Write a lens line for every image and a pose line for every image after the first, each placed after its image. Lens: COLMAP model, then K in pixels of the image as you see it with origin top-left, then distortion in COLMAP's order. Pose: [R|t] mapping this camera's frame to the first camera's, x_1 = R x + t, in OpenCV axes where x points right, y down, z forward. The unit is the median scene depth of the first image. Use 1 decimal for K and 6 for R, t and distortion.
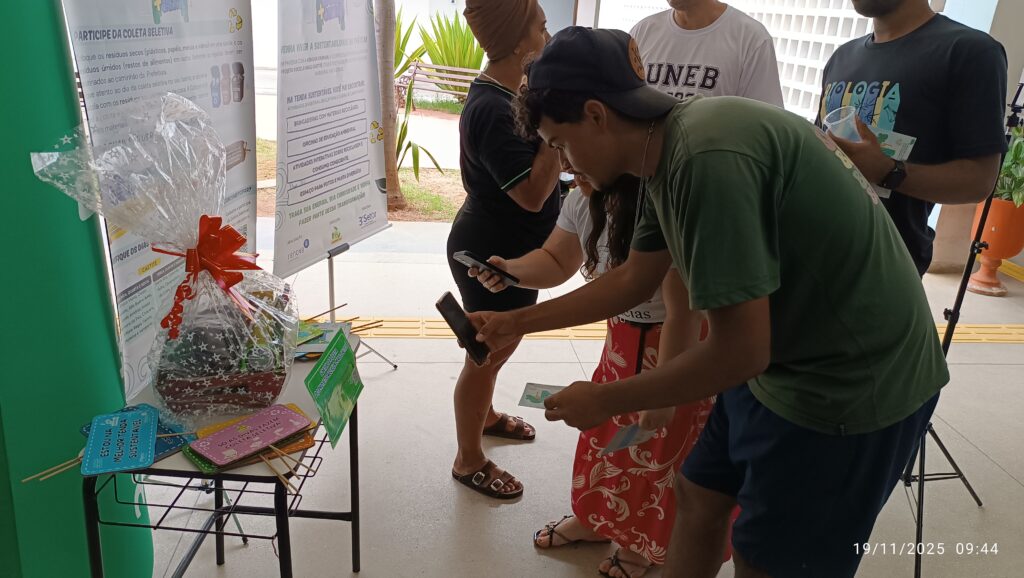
lens RADIAL K [[747.9, 0, 511.3], [0, 747.9, 290.5], [0, 0, 1]] dist [0.025923, -0.015616]
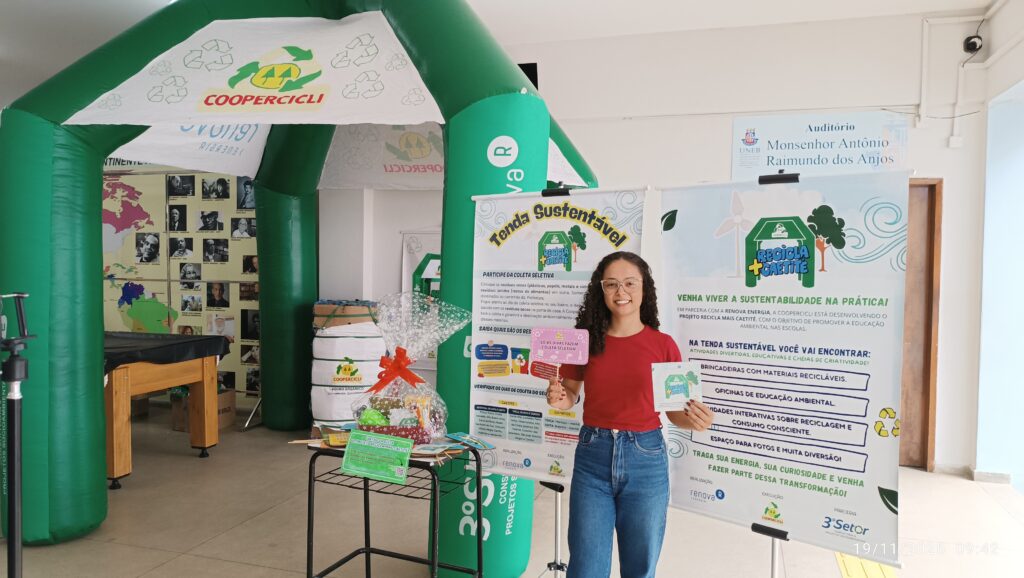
lens RADIAL K [[747.9, 0, 518.6], [0, 747.9, 287.1], [0, 0, 1]] dist [0.025923, -0.015616]
pose [[-0.361196, -0.029519, -0.932023, 0.754111], [-0.368619, 0.922609, 0.113633, -0.337026], [0.856538, 0.384605, -0.344124, 1.060123]]
